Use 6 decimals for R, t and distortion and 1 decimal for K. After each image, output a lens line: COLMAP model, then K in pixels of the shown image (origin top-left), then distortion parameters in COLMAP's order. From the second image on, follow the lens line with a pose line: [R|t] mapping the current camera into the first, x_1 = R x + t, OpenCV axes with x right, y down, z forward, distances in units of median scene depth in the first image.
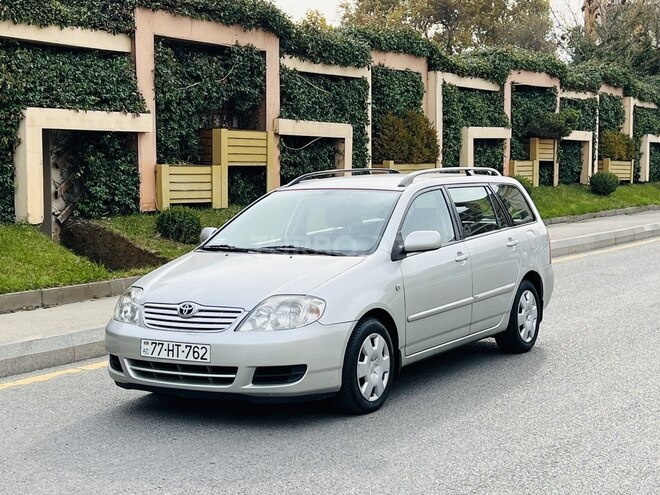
lens RADIAL K [[1177.3, 0, 326.6], [0, 1177.3, 245.8], [0, 0, 1]] dist [0.185172, 0.000000]
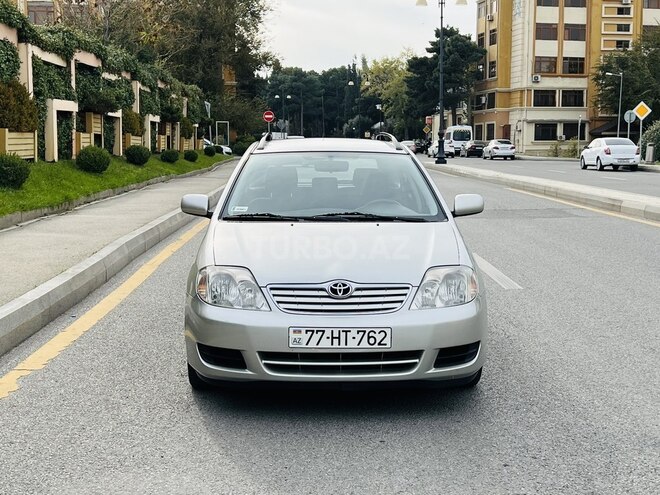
lens RADIAL K [[975.0, 0, 327.1], [0, 975.0, 246.6], [0, 0, 1]] dist [0.093714, 0.000000]
pose [[0.847709, -0.041453, 0.528839, -0.235560], [0.020939, 0.998780, 0.044726, -0.004113], [-0.530048, -0.026841, 0.847543, 0.190296]]
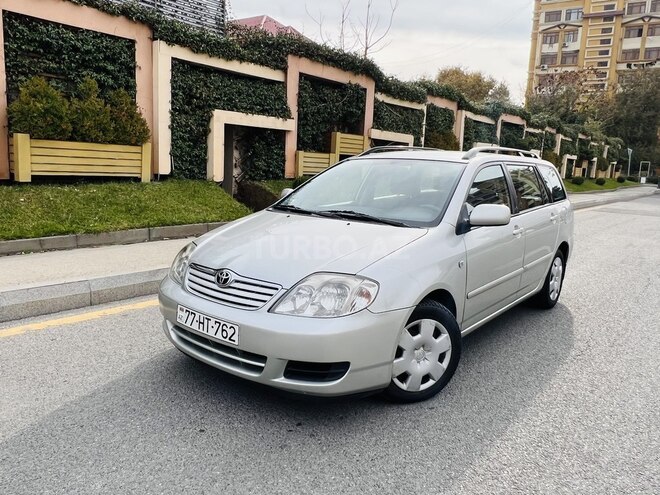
lens RADIAL K [[500.3, 0, 322.5], [0, 500.3, 247.1], [0, 0, 1]] dist [0.027098, -0.027688]
pose [[0.987817, 0.072760, -0.137559, 0.003124], [-0.059136, 0.993161, 0.100665, -0.005680], [0.143943, -0.091304, 0.985365, 0.299952]]
